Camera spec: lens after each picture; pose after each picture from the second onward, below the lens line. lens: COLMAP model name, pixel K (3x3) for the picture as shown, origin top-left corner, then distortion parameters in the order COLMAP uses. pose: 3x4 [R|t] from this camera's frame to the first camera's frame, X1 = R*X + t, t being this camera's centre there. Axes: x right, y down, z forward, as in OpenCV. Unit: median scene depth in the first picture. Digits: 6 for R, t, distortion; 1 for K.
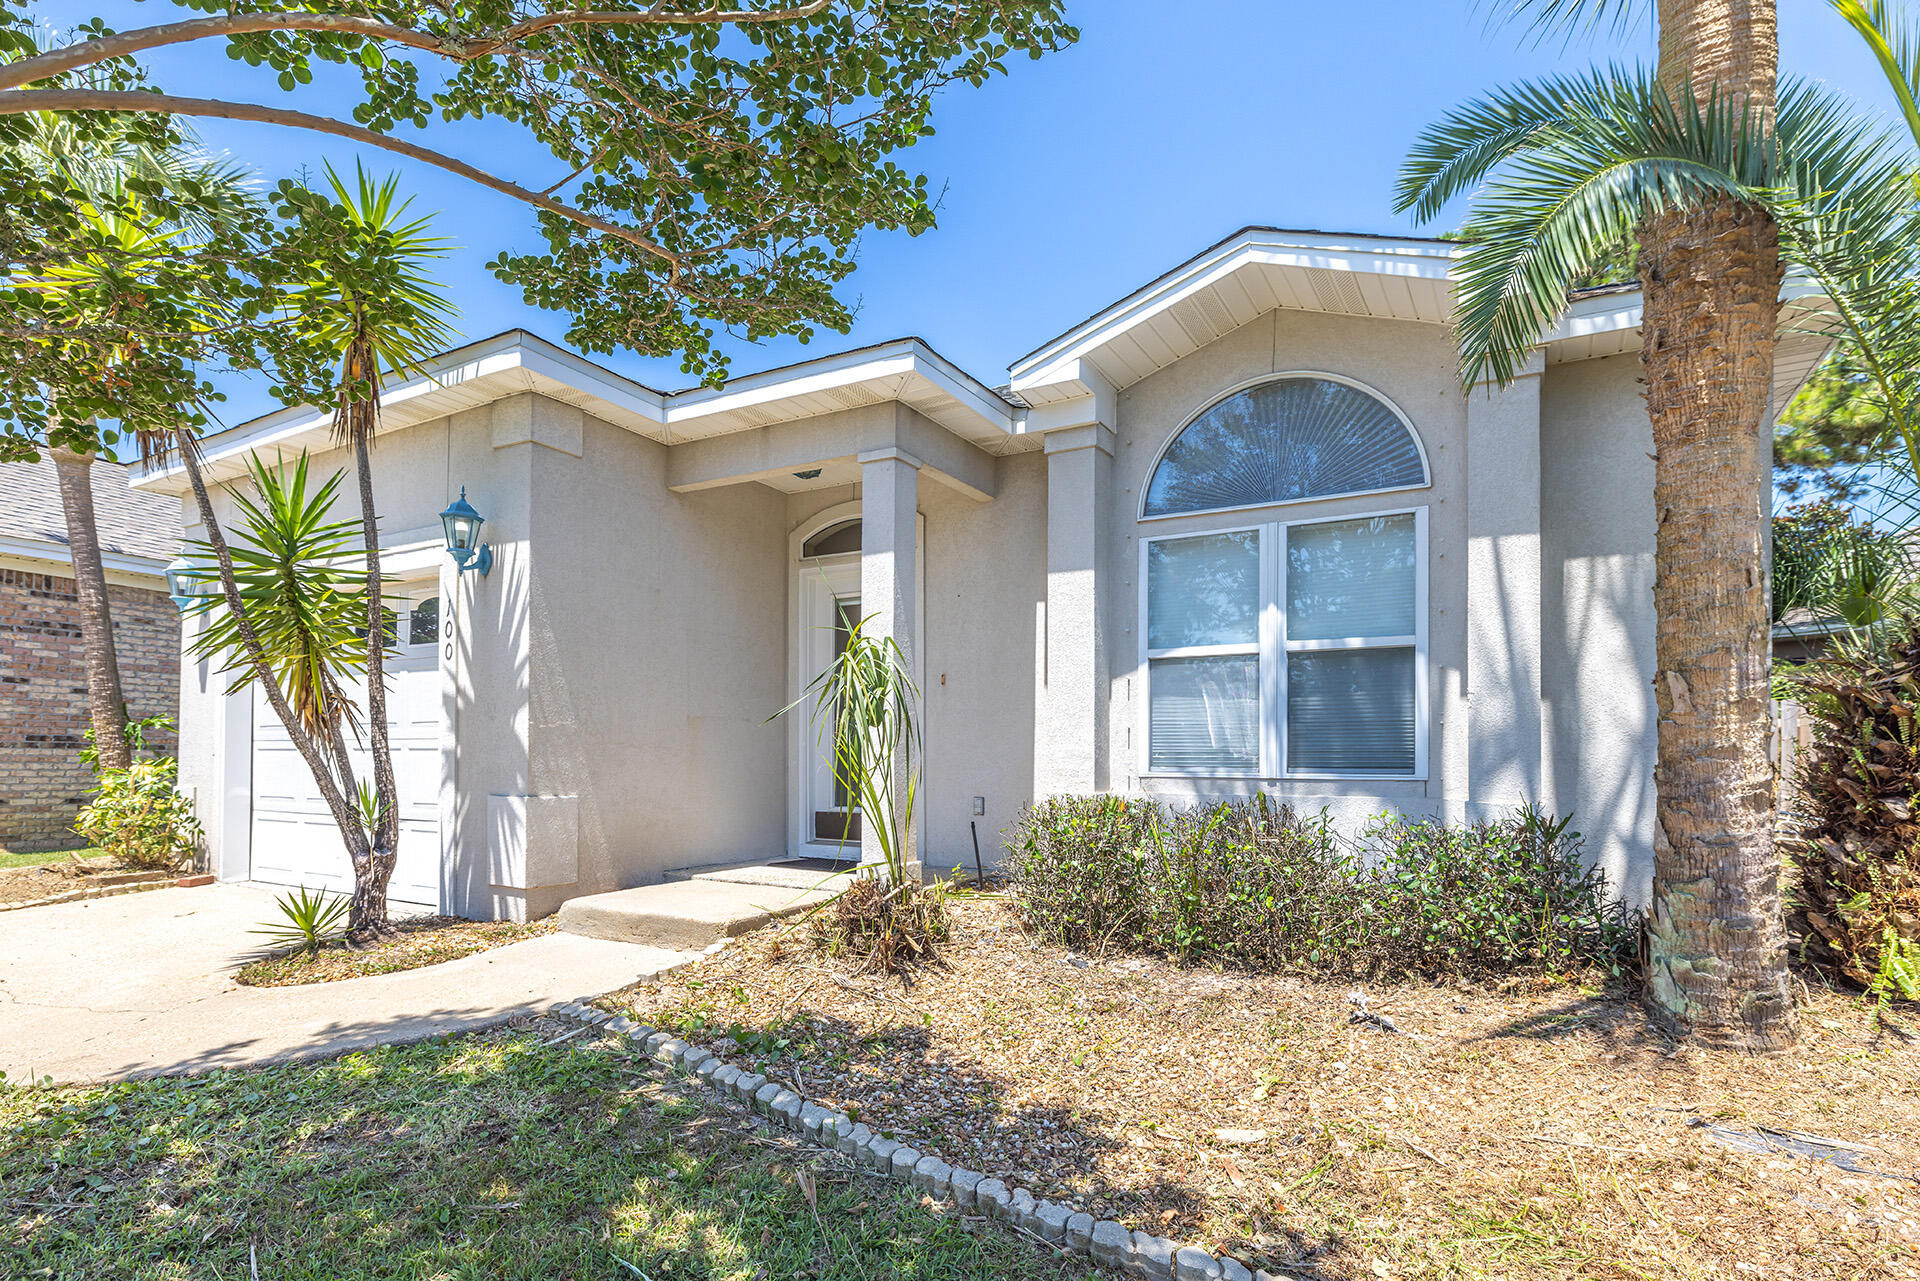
lens RADIAL K [[939.1, 0, 959.5], [0, 939.1, 732.1], [0, 0, 1]] dist [-0.020882, 0.001051]
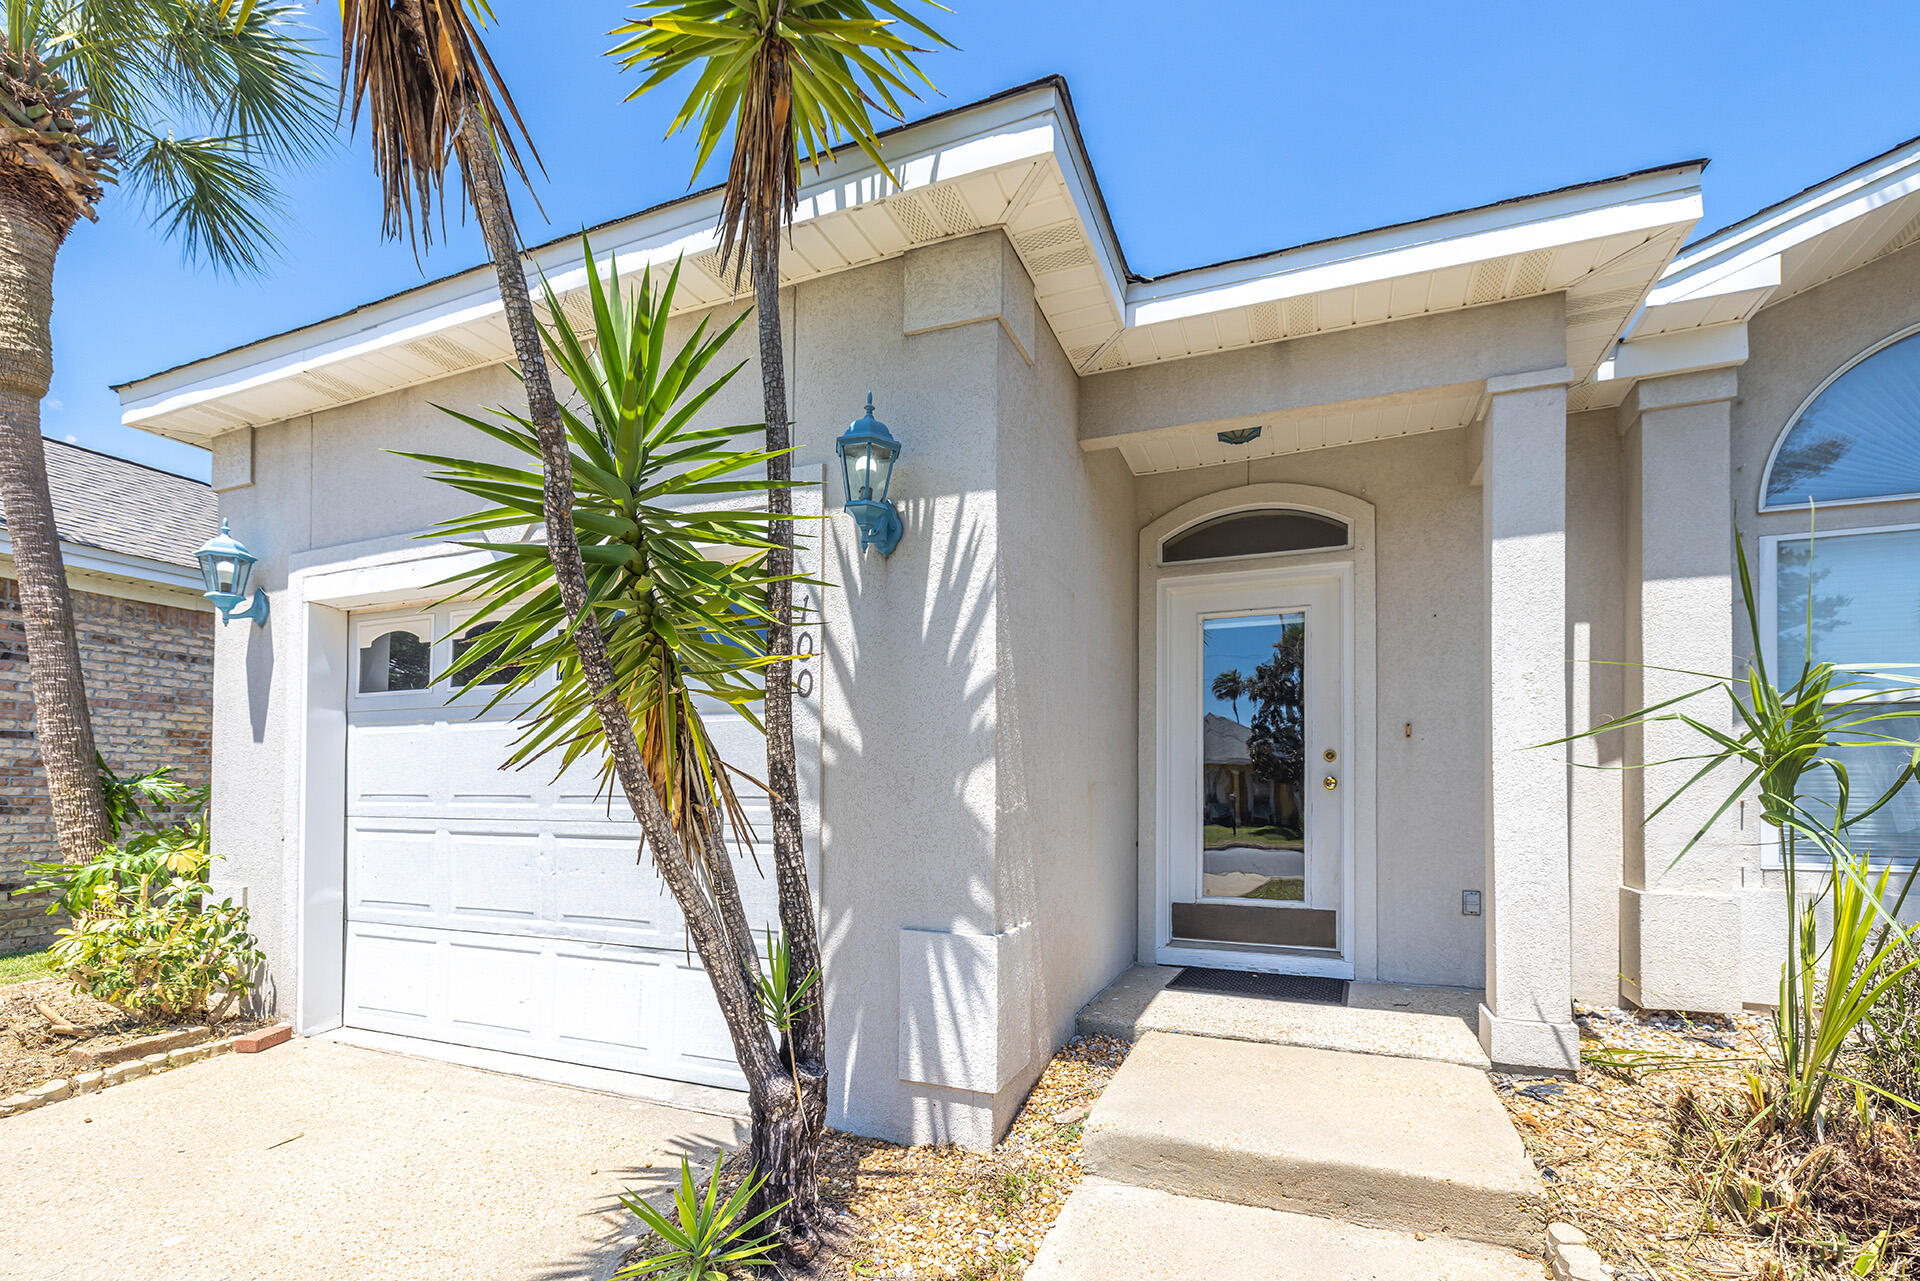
lens RADIAL K [[831.6, 0, 963.6], [0, 831.6, 773.6], [0, 0, 1]] dist [-0.000146, -0.000833]
pose [[0.992230, -0.003965, 0.124351, -0.486425], [0.002472, 0.999923, 0.012160, -0.033105], [-0.124389, -0.011758, 0.992164, 0.436424]]
